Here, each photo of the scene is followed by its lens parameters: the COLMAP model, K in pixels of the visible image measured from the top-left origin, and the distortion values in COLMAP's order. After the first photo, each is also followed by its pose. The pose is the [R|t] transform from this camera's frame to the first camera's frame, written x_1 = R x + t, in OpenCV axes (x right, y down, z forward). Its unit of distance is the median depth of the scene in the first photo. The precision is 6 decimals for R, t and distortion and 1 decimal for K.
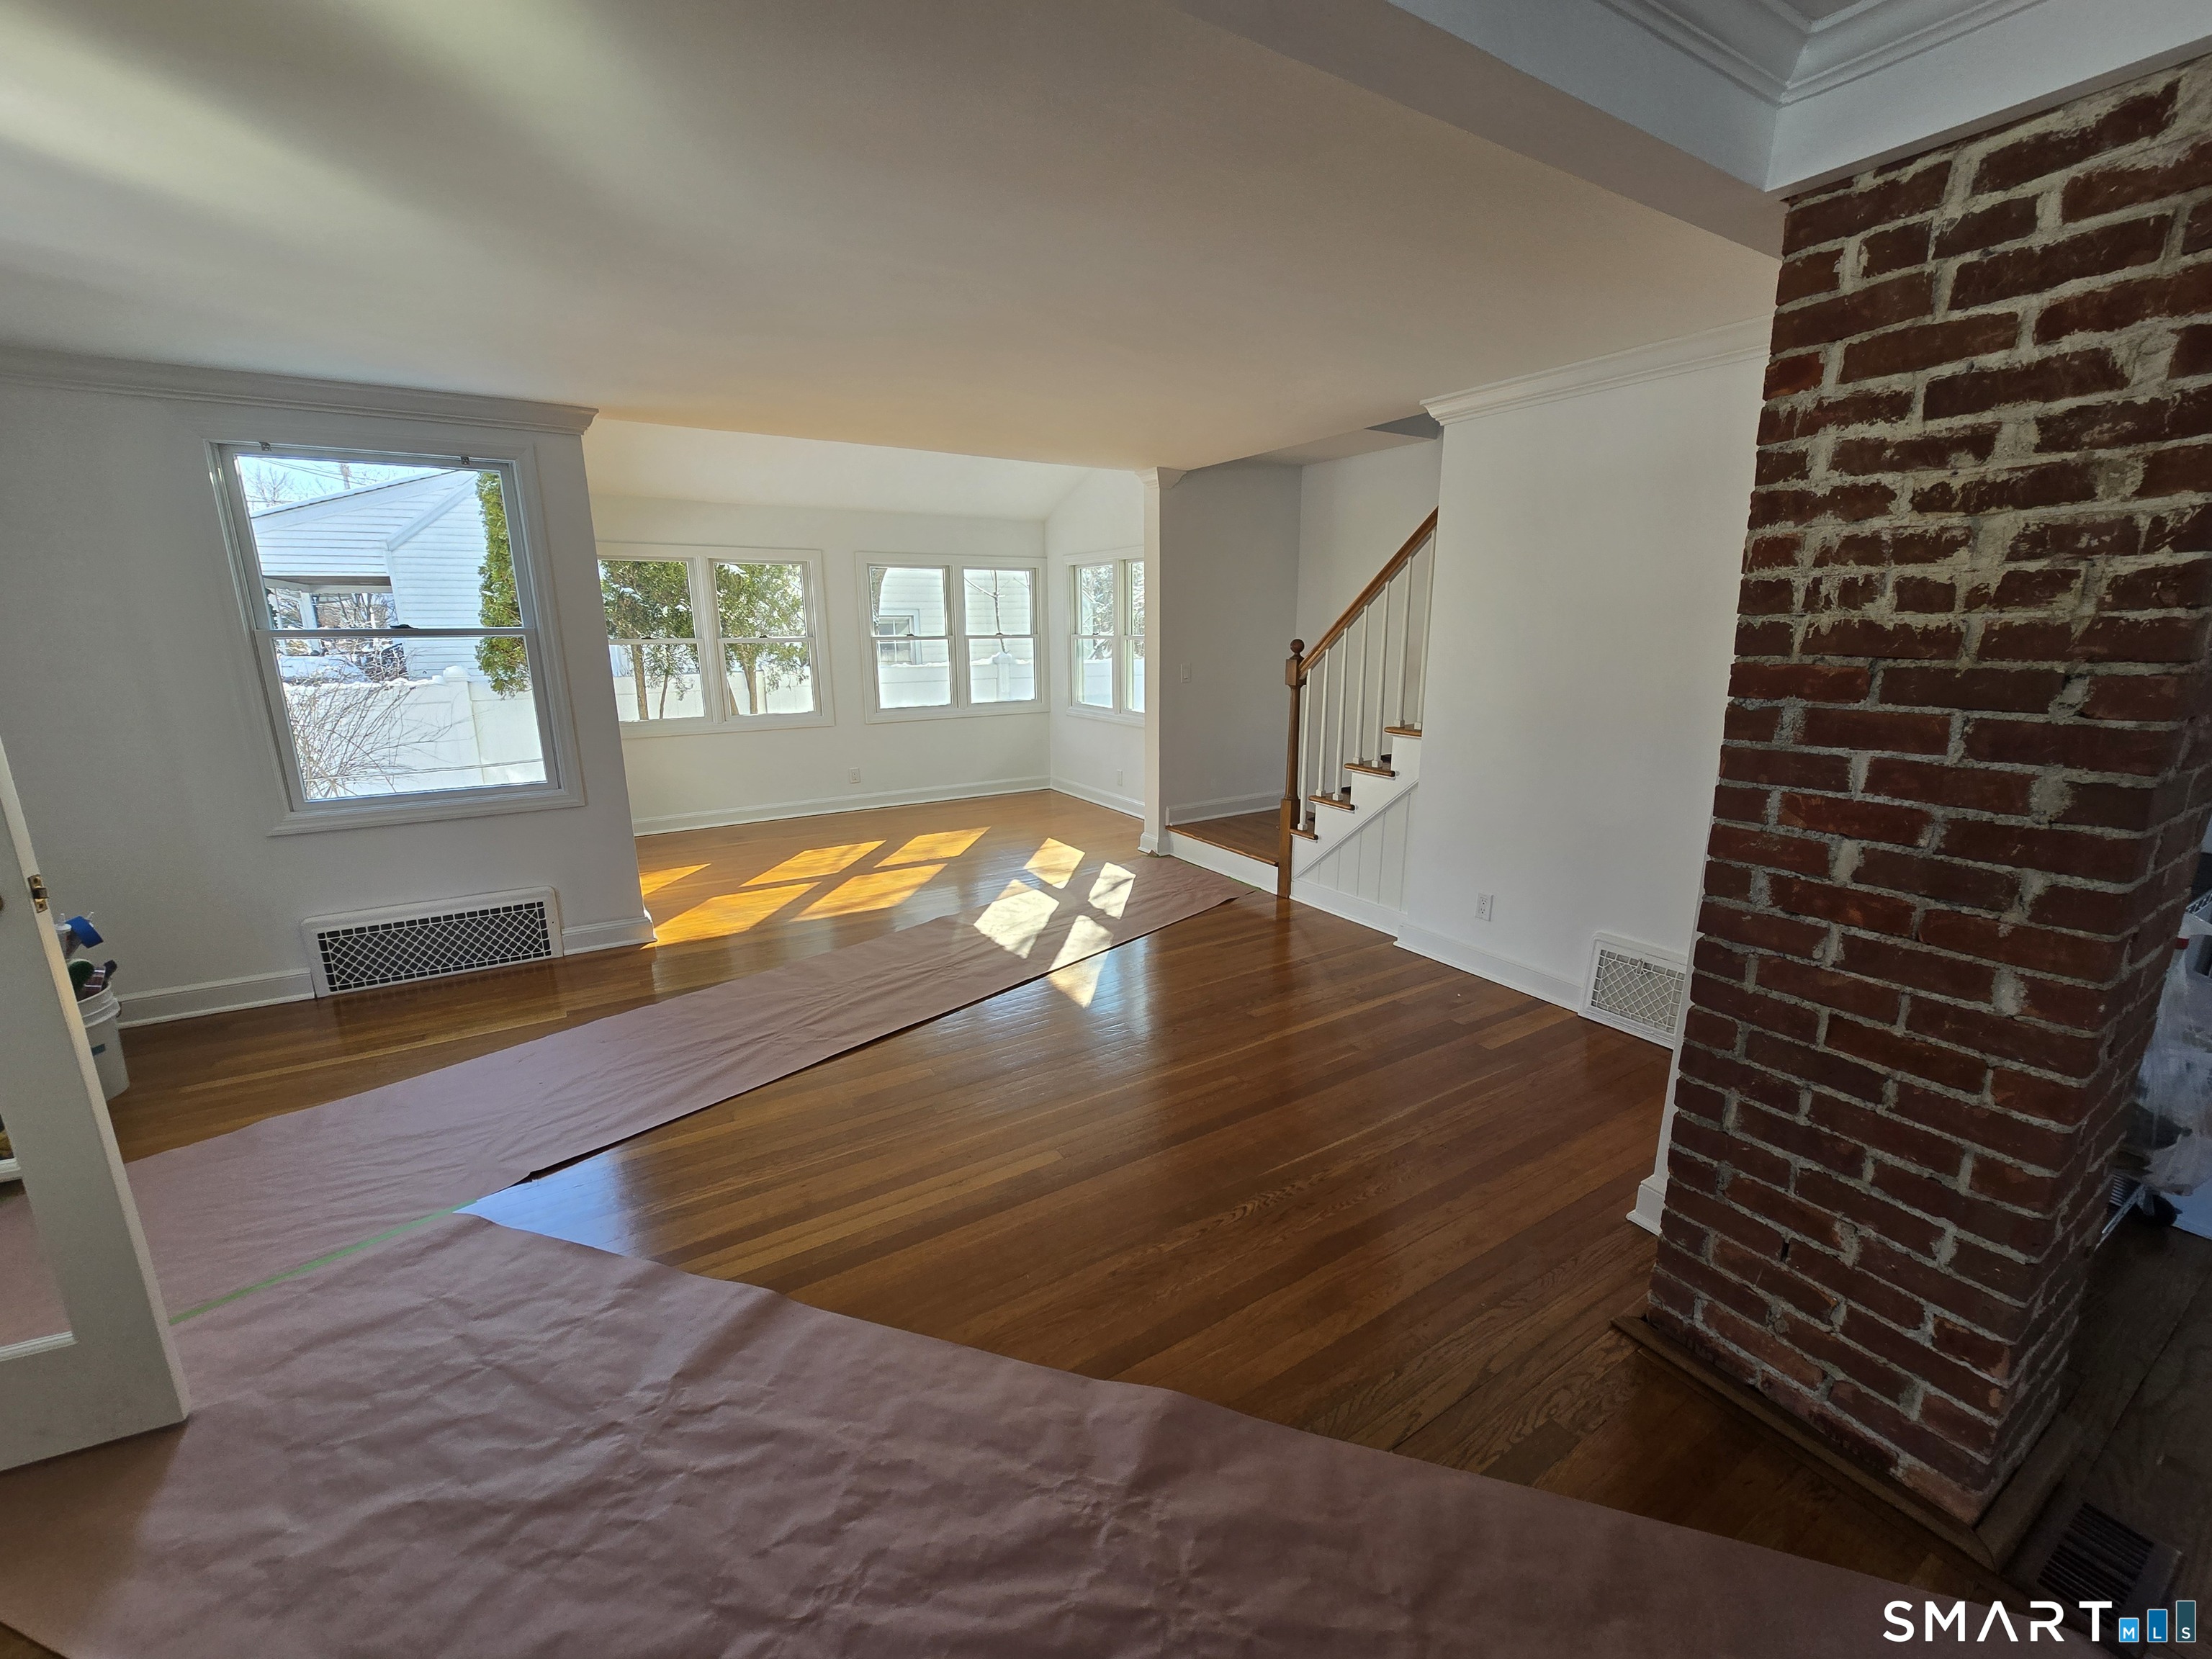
lens RADIAL K [[899.5, 0, 1110.1], [0, 899.5, 837.5], [0, 0, 1]] dist [-0.000278, 0.000395]
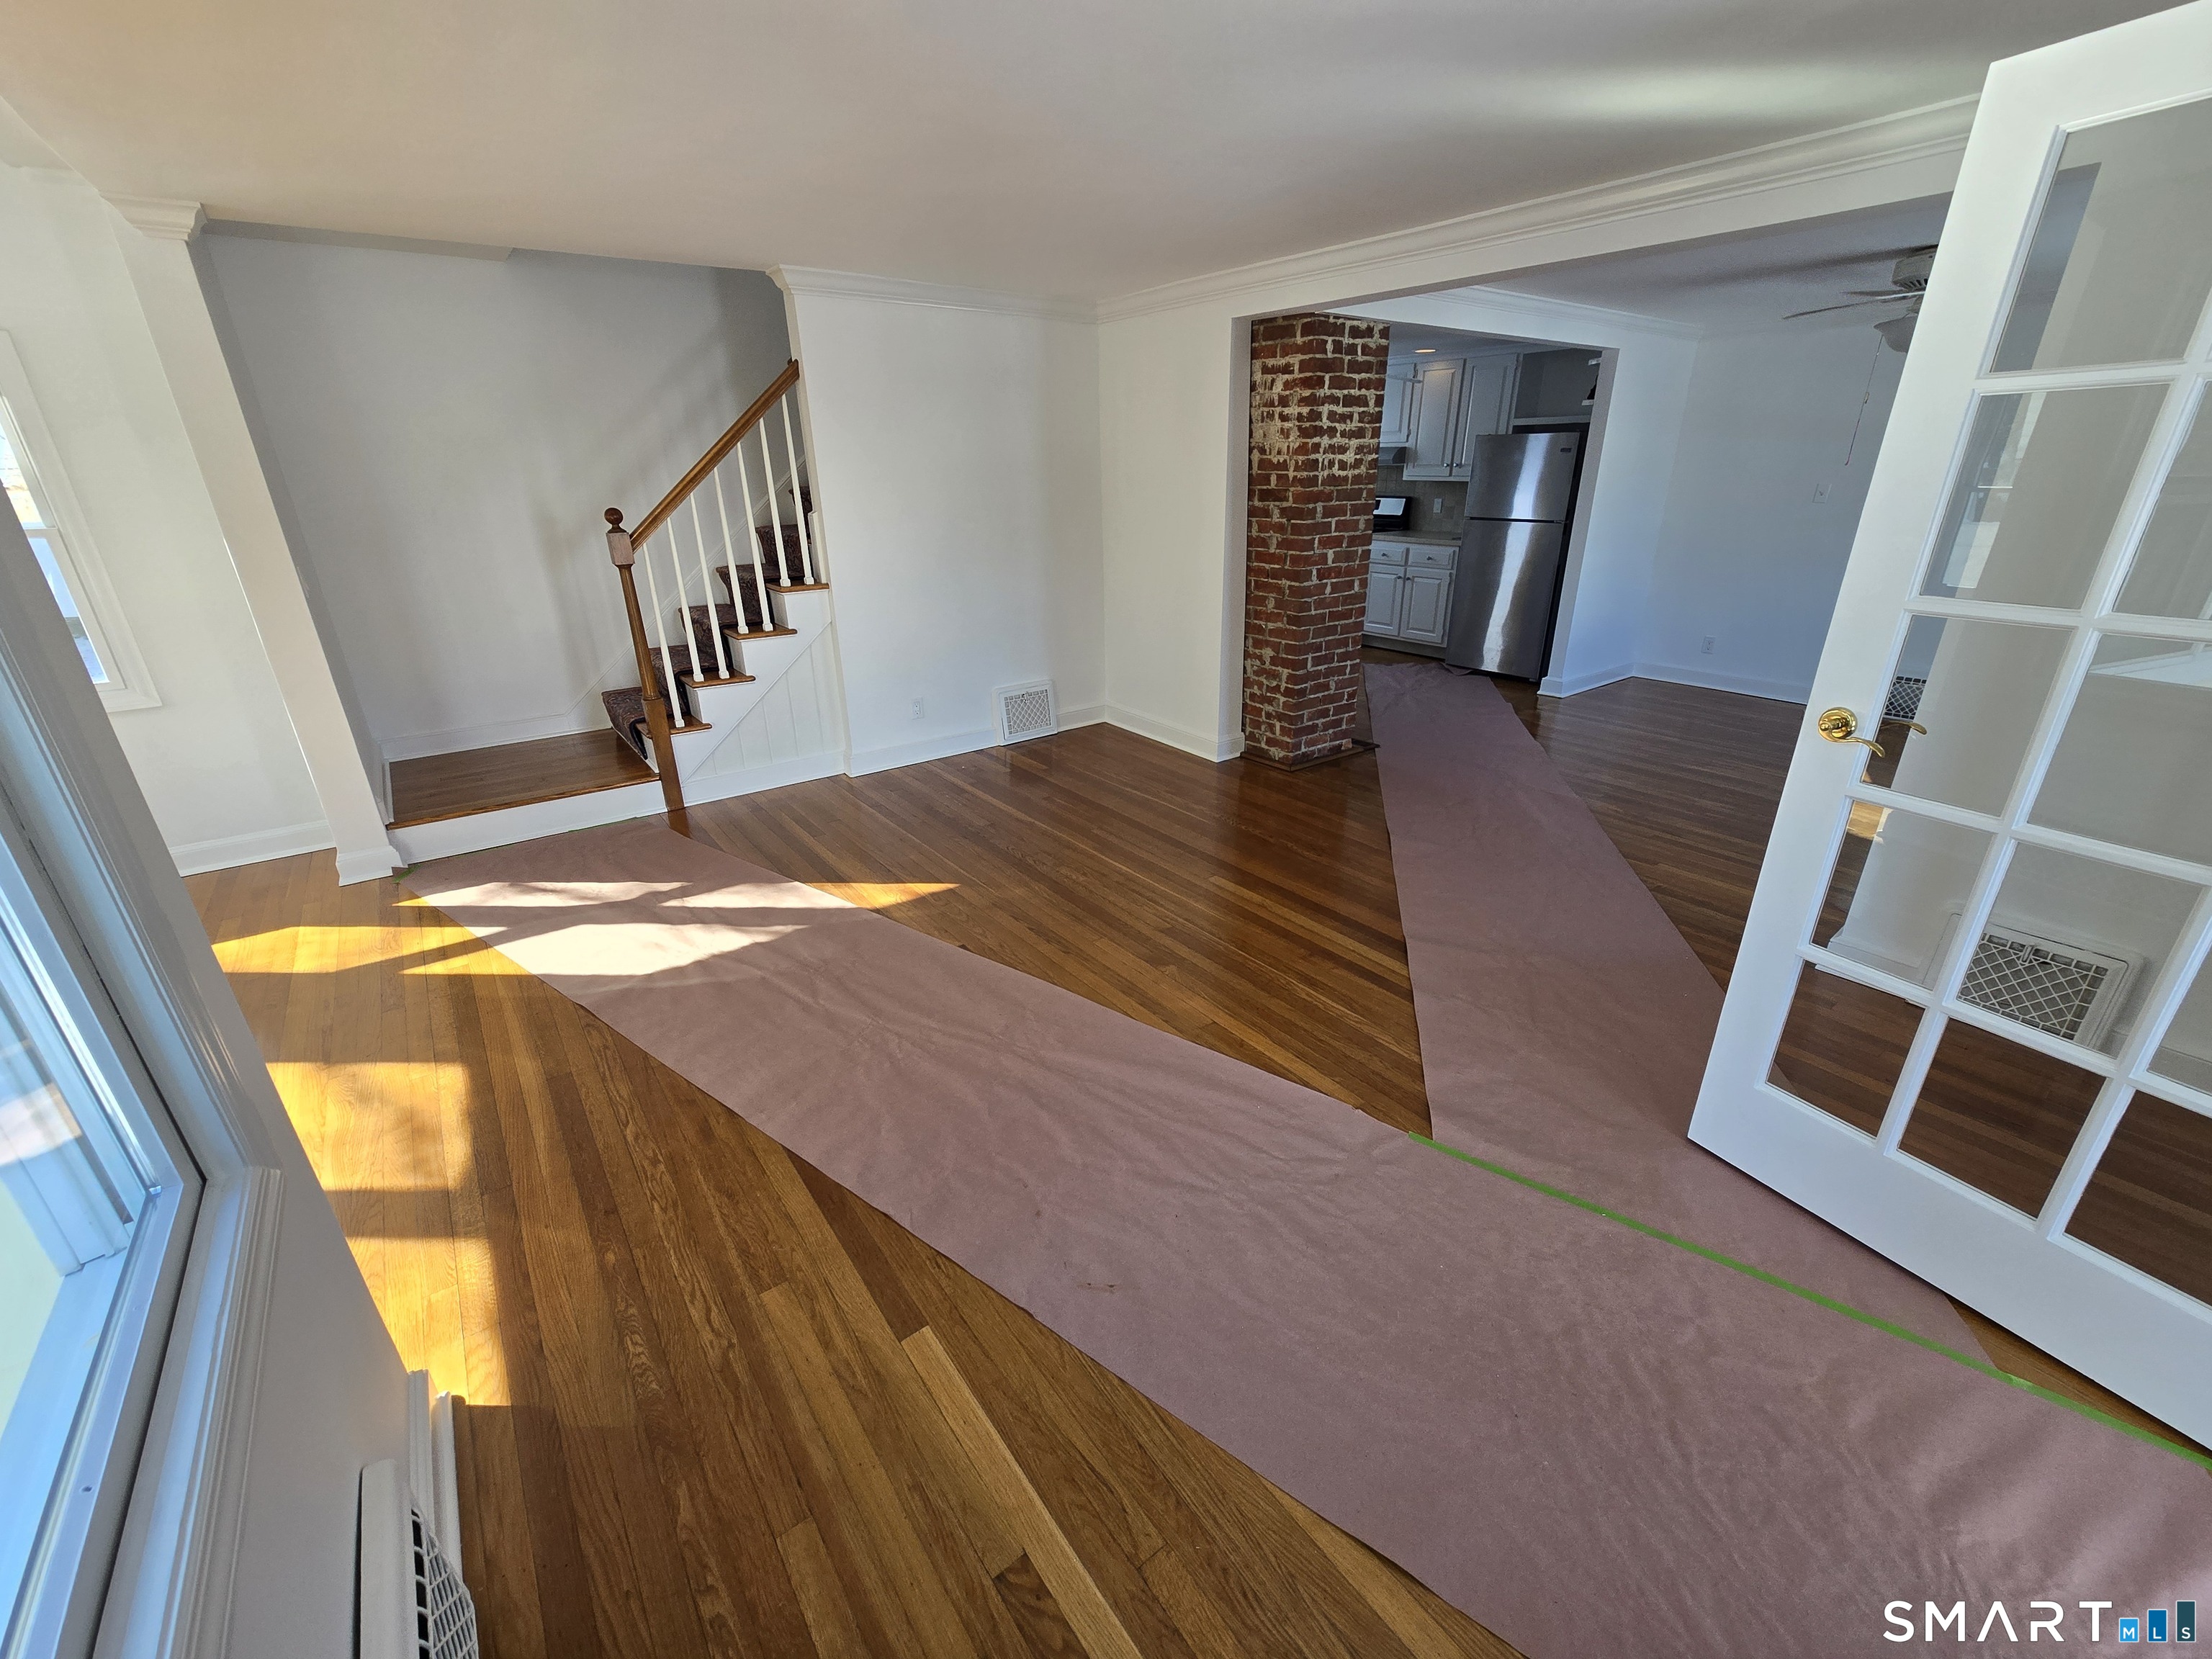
lens RADIAL K [[899.5, 0, 1119.4], [0, 899.5, 837.3], [0, 0, 1]] dist [-0.000278, 0.000395]
pose [[-0.094798, -0.373654, 0.922711, -2.353610], [0.246881, 0.889105, 0.385410, -0.497841], [-0.964398, 0.264337, 0.007963, 1.996478]]
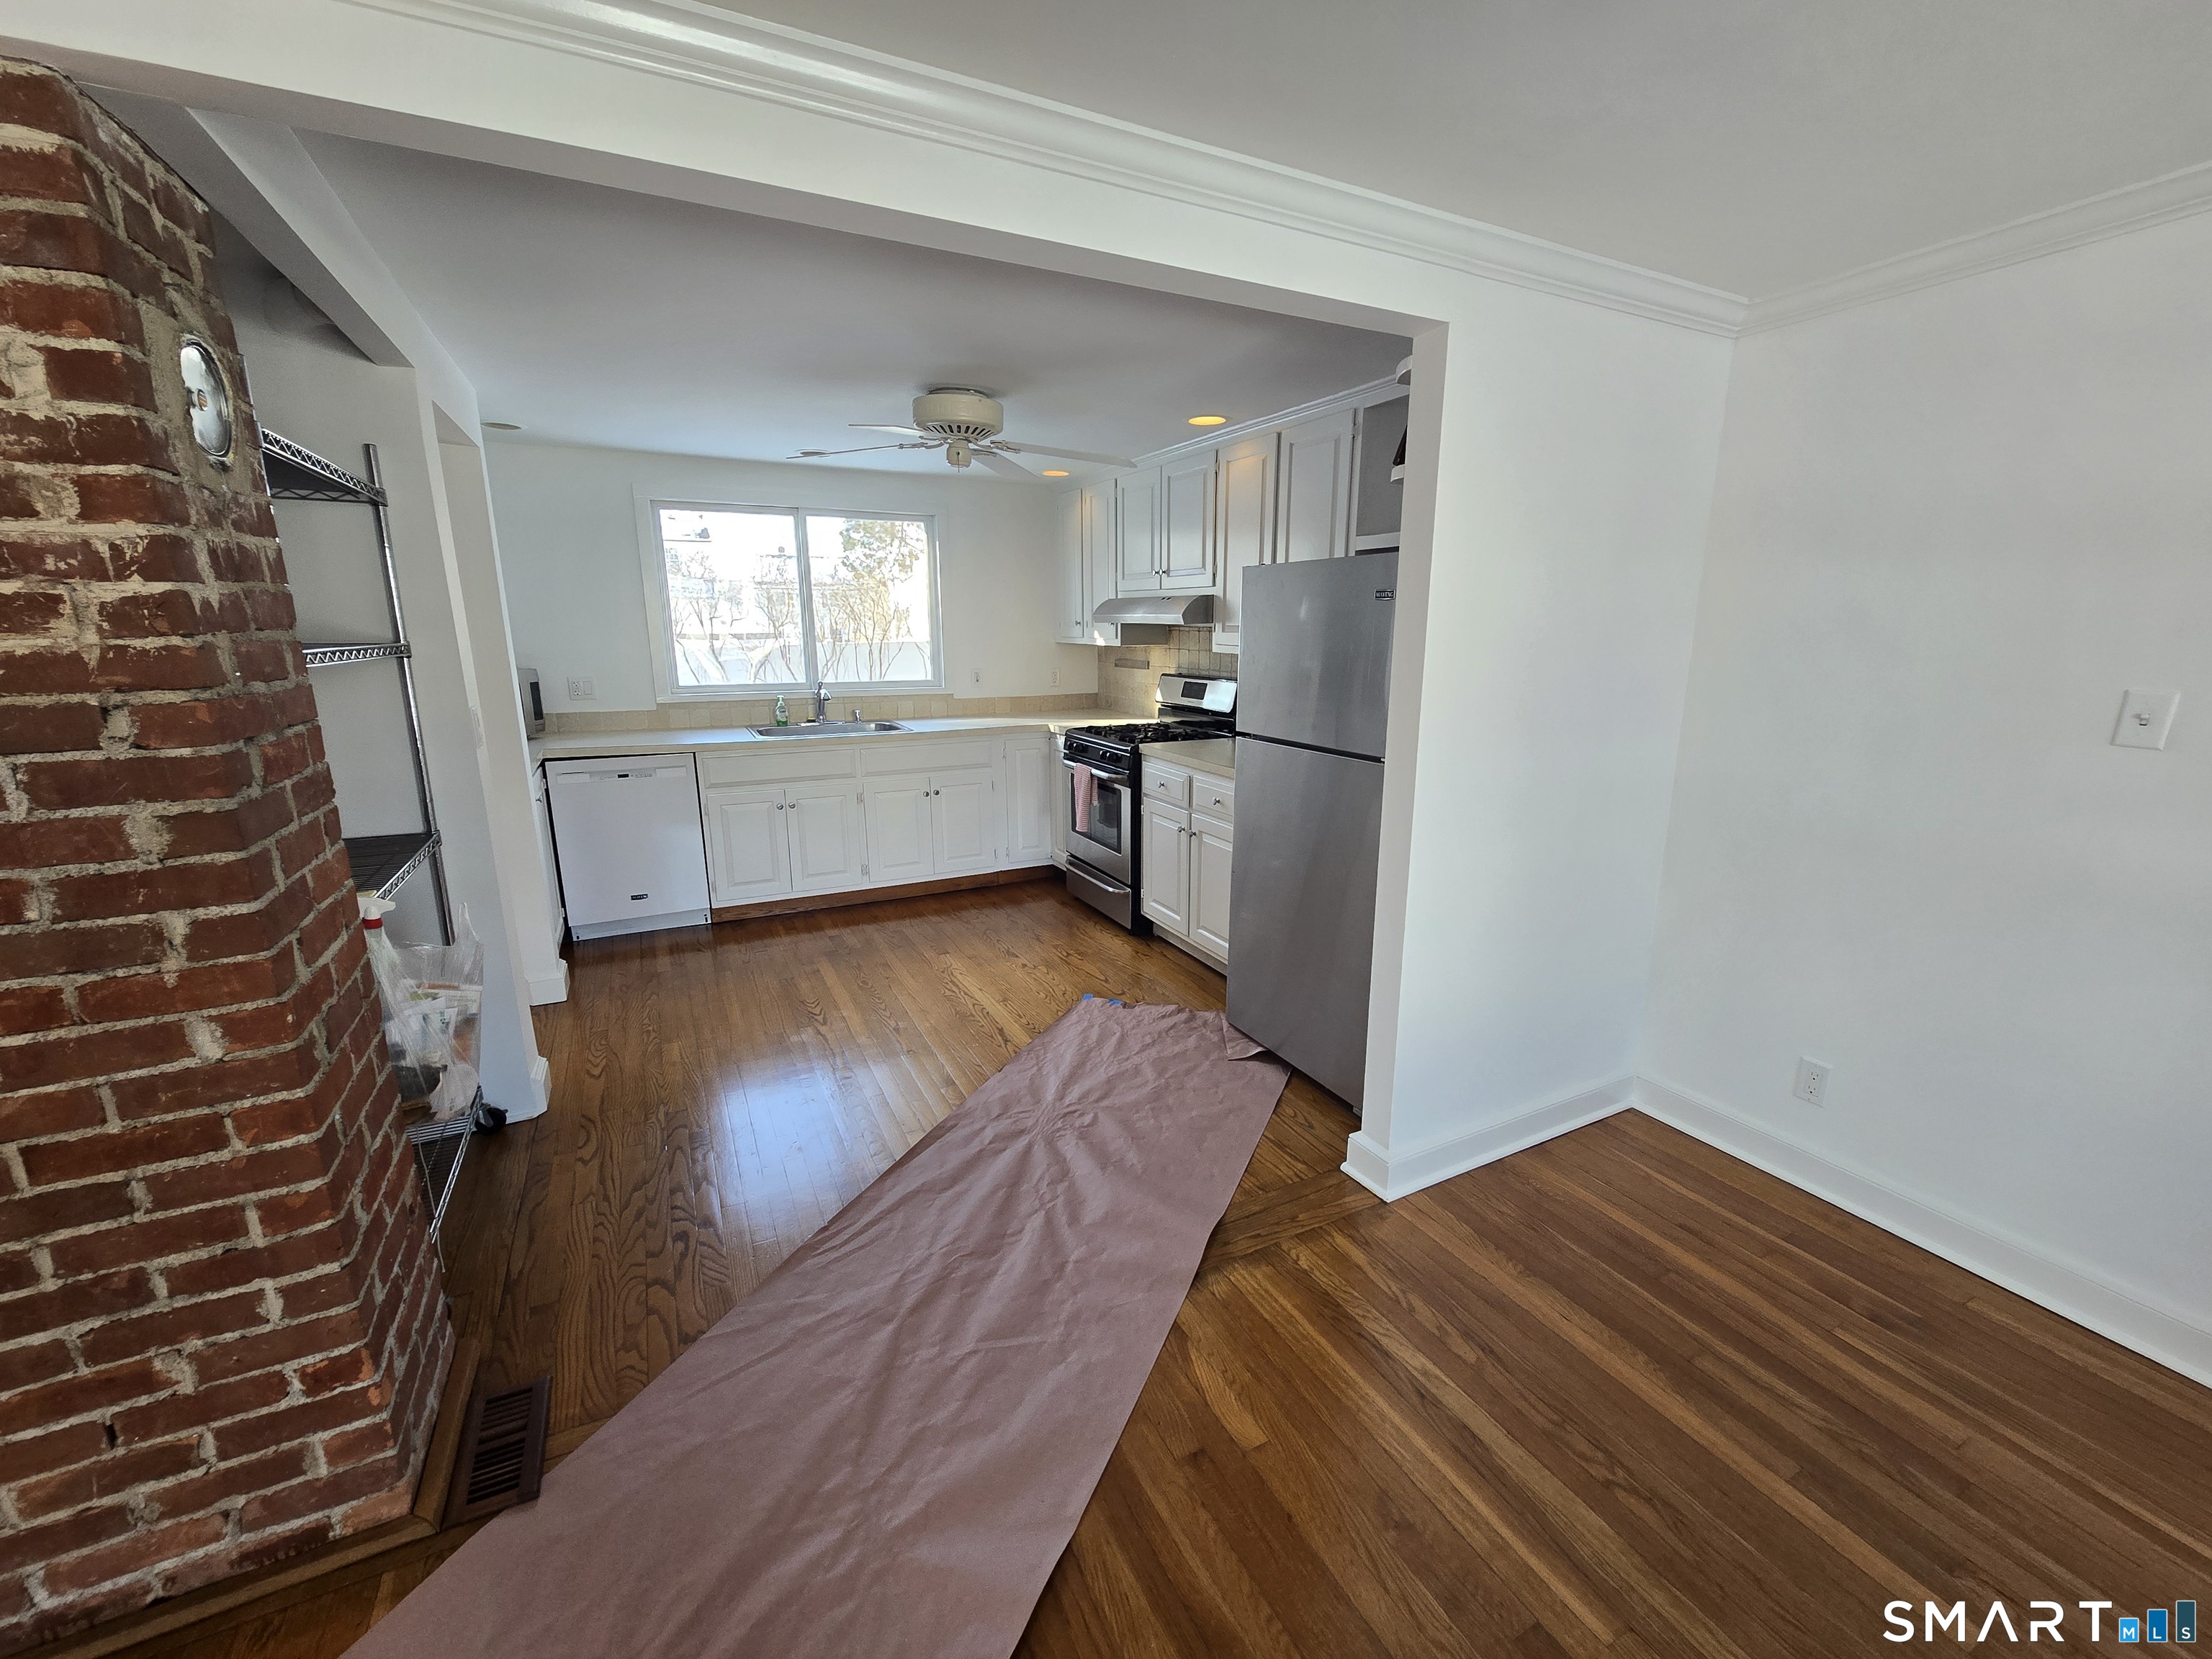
lens RADIAL K [[899.5, 0, 1102.9], [0, 899.5, 835.5], [0, 0, 1]] dist [-0.000278, 0.000395]
pose [[0.086827, -0.219587, 0.971721, 0.194404], [0.237537, 0.951836, 0.193869, 0.009308], [-0.967490, 0.213986, 0.134805, -0.084131]]
